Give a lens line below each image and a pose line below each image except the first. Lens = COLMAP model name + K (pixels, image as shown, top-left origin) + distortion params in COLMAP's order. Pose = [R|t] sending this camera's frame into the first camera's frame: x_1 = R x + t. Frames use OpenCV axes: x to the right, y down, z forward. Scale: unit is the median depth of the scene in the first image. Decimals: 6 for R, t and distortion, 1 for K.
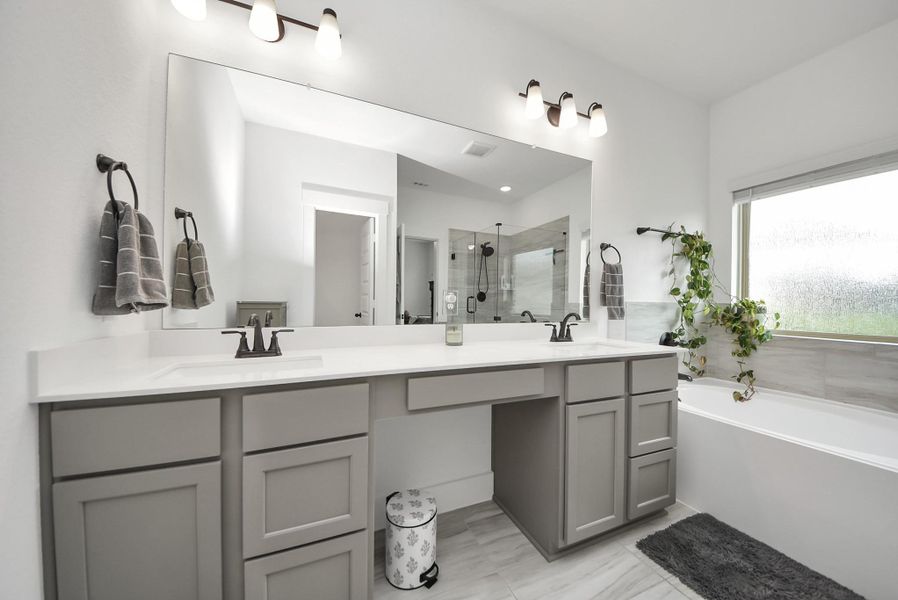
lens RADIAL K [[320.2, 0, 452.2], [0, 320.2, 302.7], [0, 0, 1]] dist [-0.002252, -0.005446]
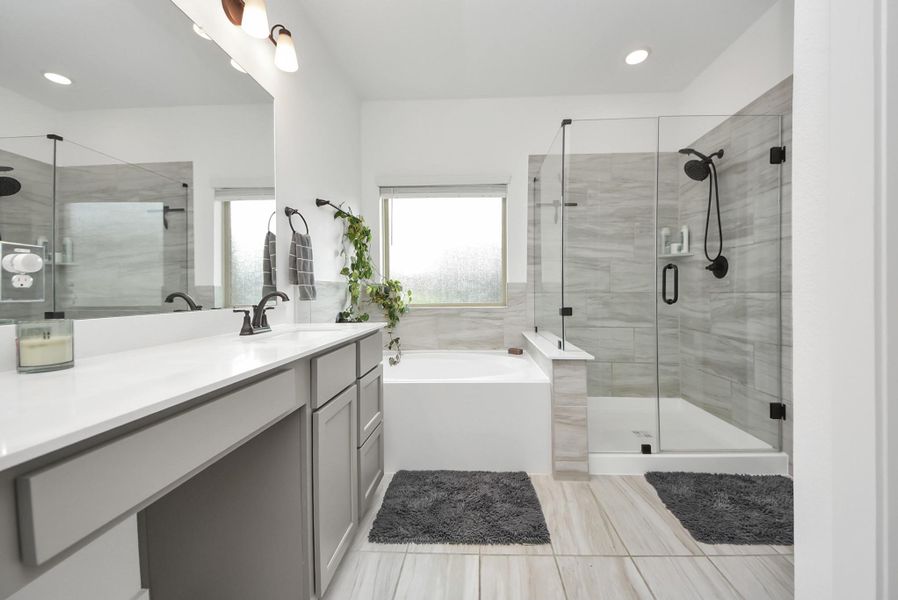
lens RADIAL K [[344.4, 0, 472.3], [0, 344.4, 289.7], [0, 0, 1]] dist [0.013839, -0.001938]
pose [[0.419464, -0.017268, 0.907608, -0.124242], [0.017989, 0.999781, 0.010708, 0.019977], [-0.907594, 0.011835, 0.419683, 0.190226]]
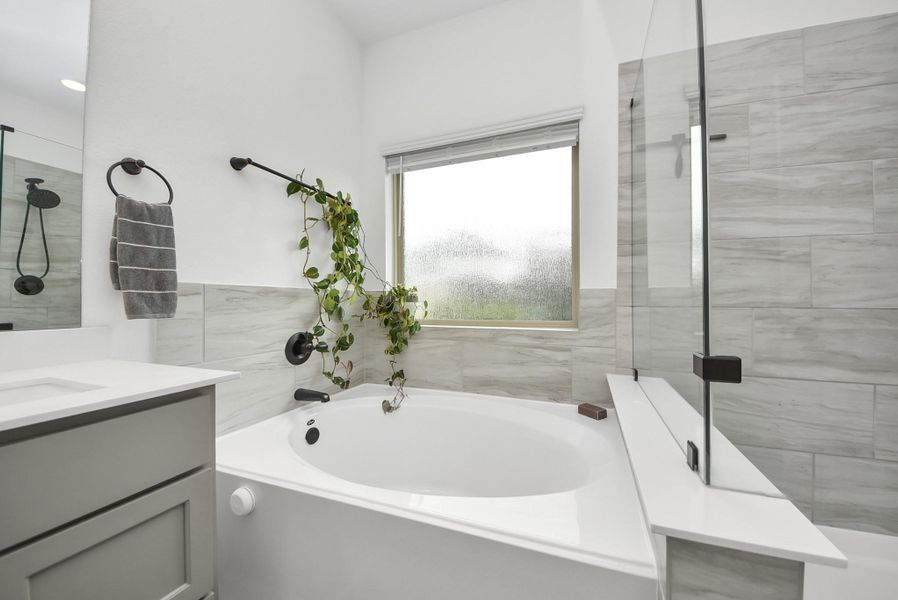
lens RADIAL K [[320.2, 0, 443.9], [0, 320.2, 296.5], [0, 0, 1]] dist [-0.002252, -0.005446]
pose [[0.733171, -0.007843, 0.679999, 0.452714], [0.015605, 0.999864, -0.005292, 0.026596], [-0.679865, 0.014492, 0.733194, 0.309550]]
